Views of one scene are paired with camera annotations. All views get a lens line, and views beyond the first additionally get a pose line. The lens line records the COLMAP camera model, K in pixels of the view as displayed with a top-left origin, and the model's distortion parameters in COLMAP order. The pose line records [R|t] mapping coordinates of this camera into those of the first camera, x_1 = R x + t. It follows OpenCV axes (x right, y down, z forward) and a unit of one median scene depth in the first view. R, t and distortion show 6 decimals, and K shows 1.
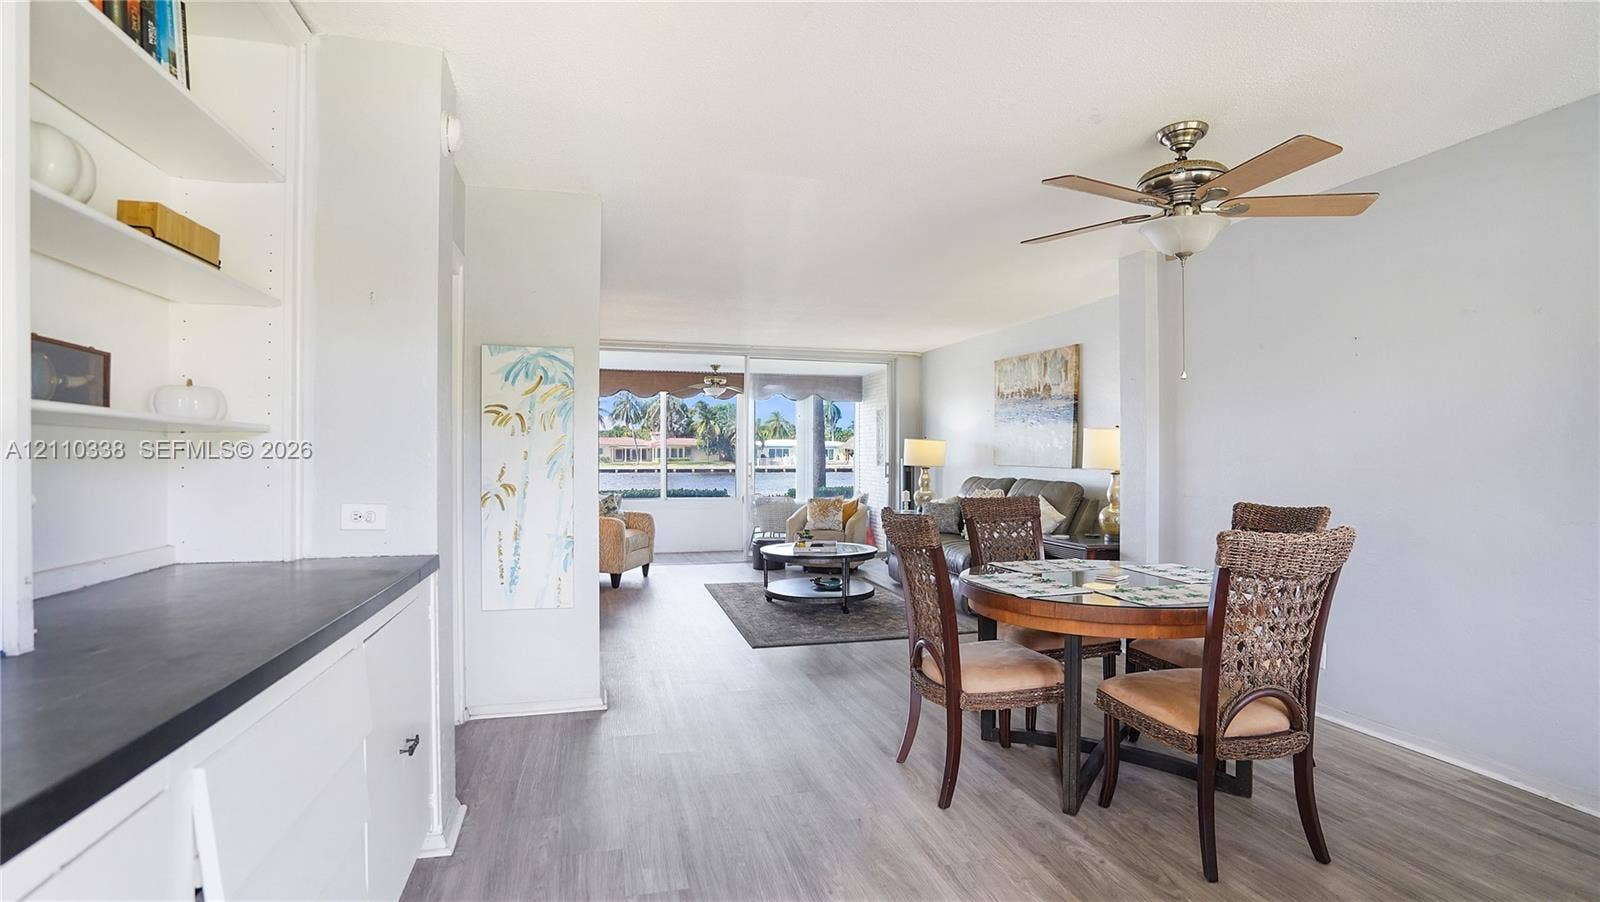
lens RADIAL K [[762.2, 0, 796.7], [0, 762.2, 454.8], [0, 0, 1]] dist [-0.042424, 0.022925]
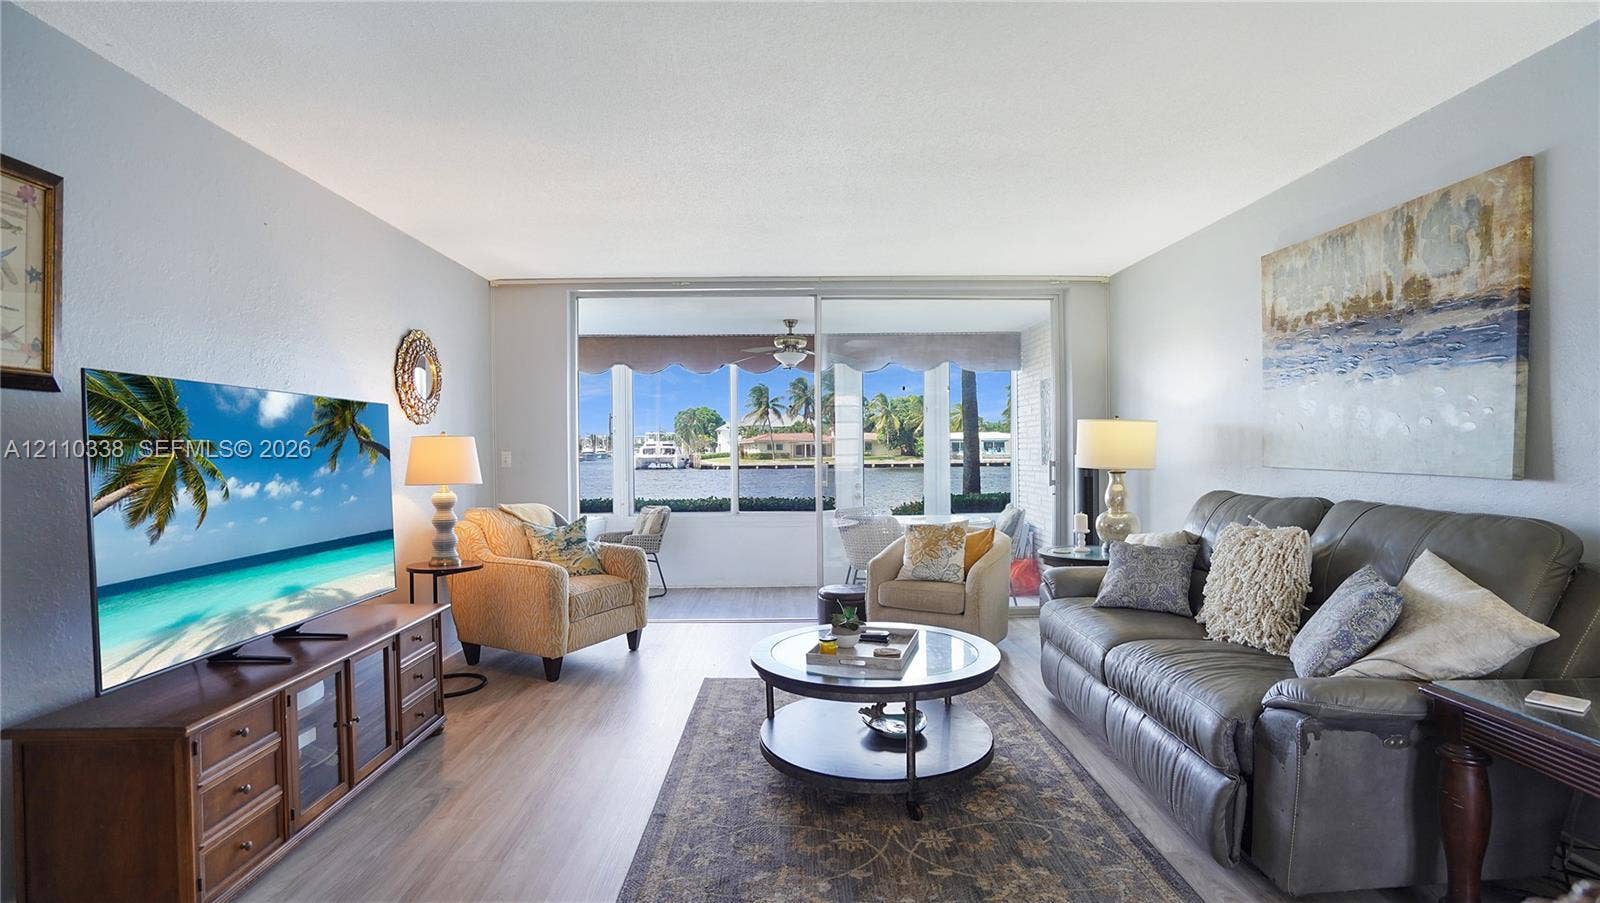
lens RADIAL K [[762.2, 0, 796.7], [0, 762.2, 455.3], [0, 0, 1]] dist [-0.042424, 0.022925]
pose [[0.969703, -0.011102, -0.244035, 0.088598], [0.013046, 0.999895, 0.006353, -0.001478], [0.243938, -0.009344, 0.969746, 0.471025]]
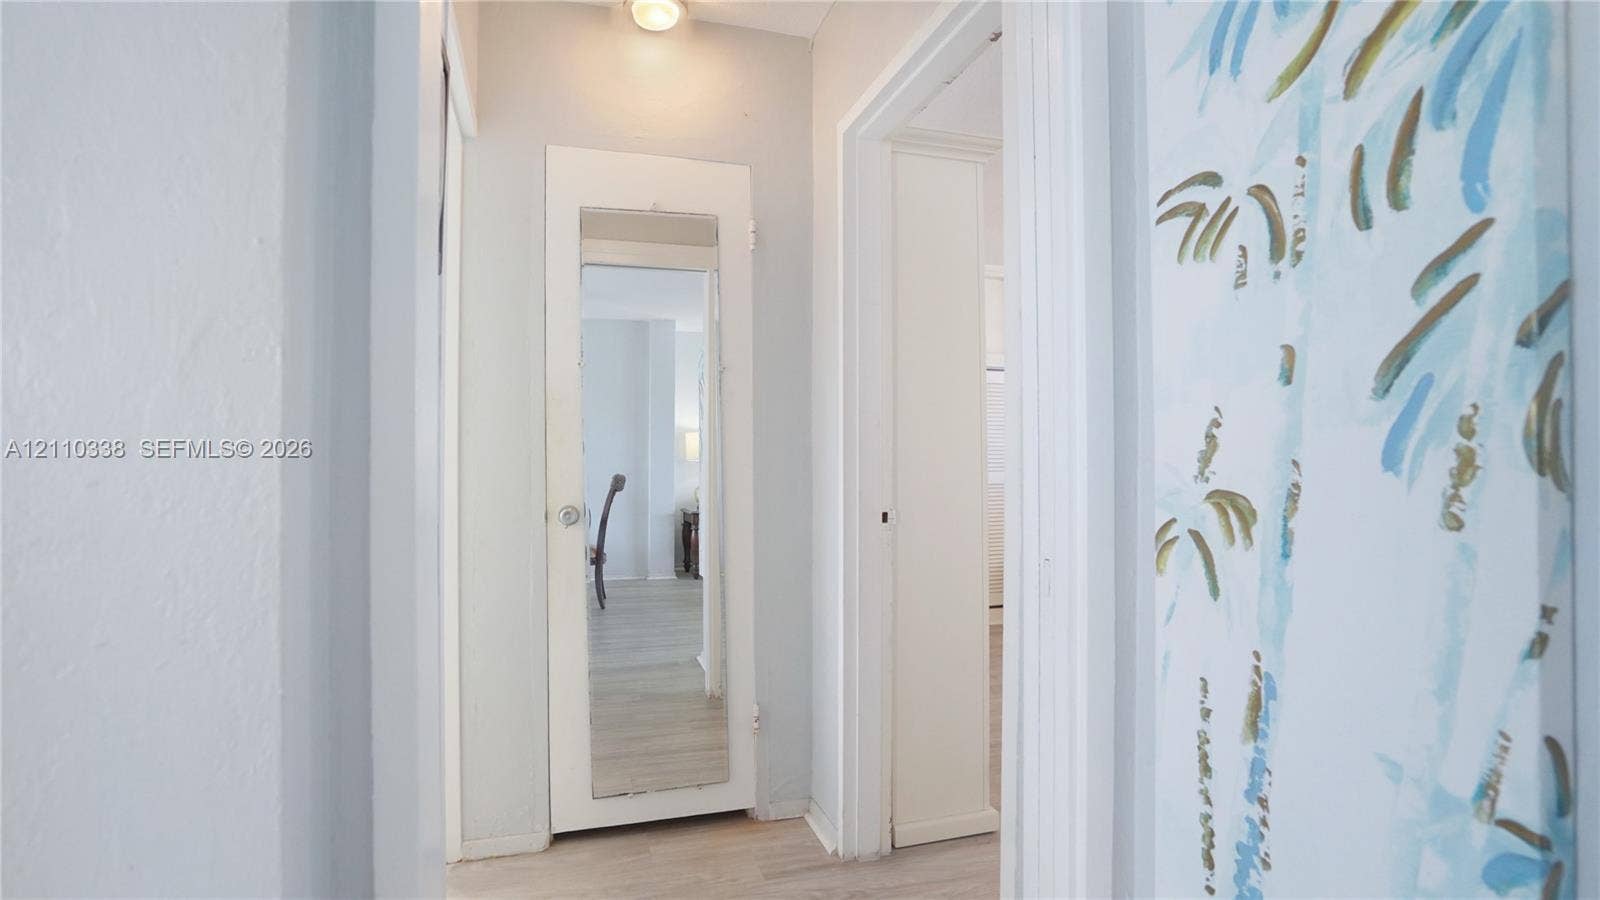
lens RADIAL K [[770.6, 0, 799.1], [0, 770.6, 447.9], [0, 0, 1]] dist [-0.050726, 0.024998]
pose [[0.036490, -0.008279, -0.999300, -0.072080], [0.000336, 0.999966, -0.008272, 0.013289], [0.999334, -0.000034, 0.036492, 0.424466]]
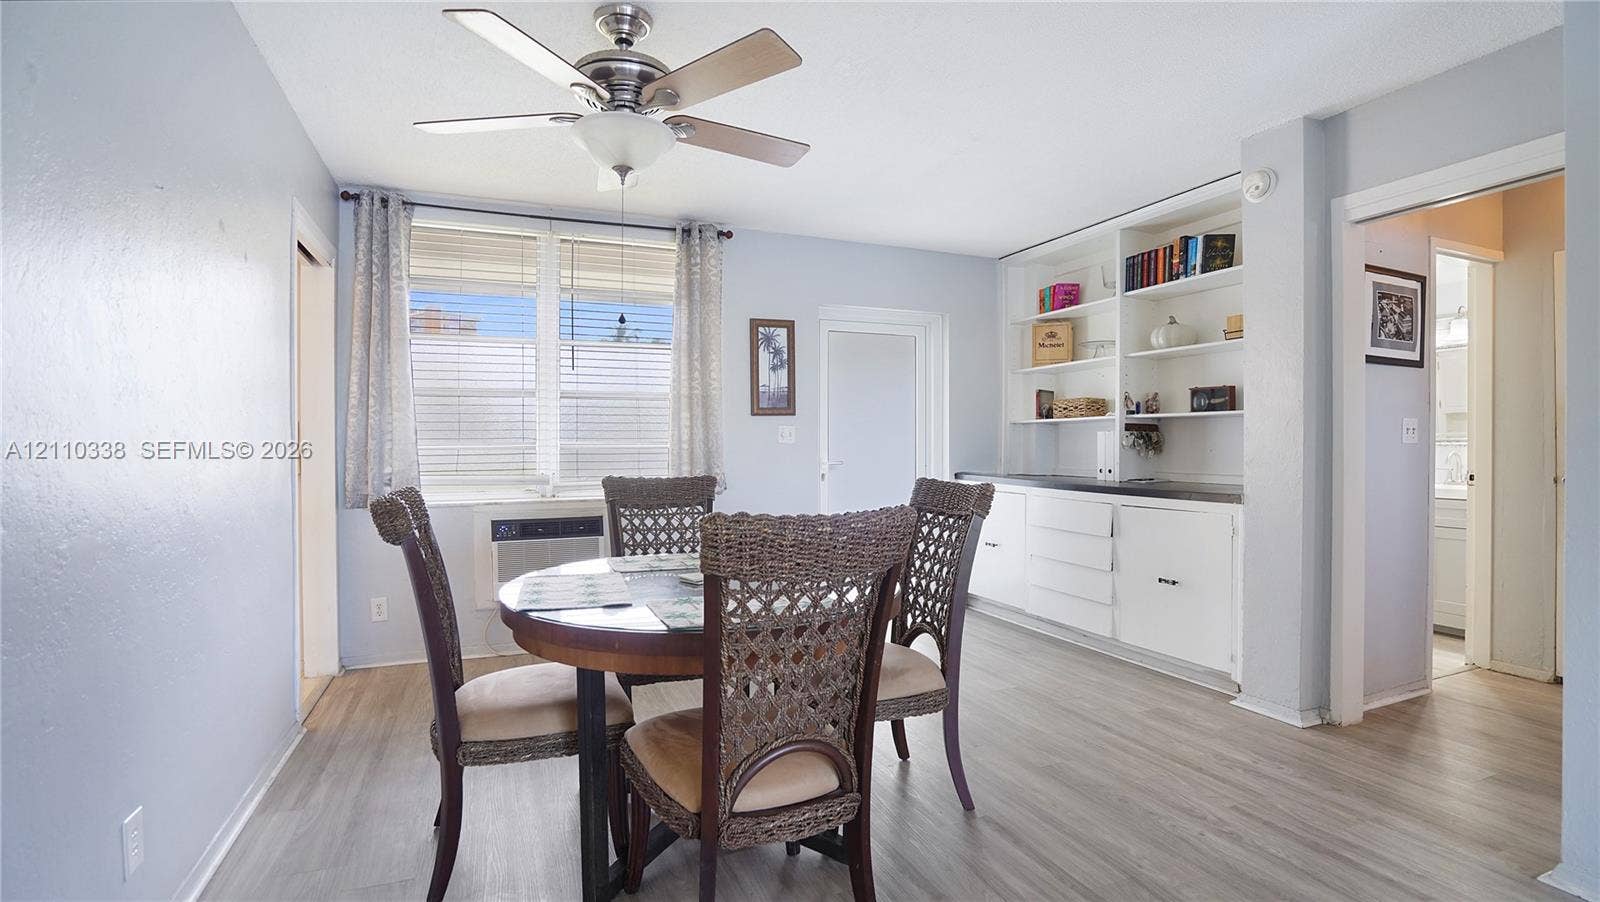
lens RADIAL K [[762.2, 0, 796.7], [0, 762.2, 454.8], [0, 0, 1]] dist [-0.042424, 0.022925]
pose [[-0.991175, 0.000861, -0.132554, 0.177002], [-0.000502, 0.999947, 0.010249, 0.013598], [0.132556, 0.010225, -0.991123, 0.740796]]
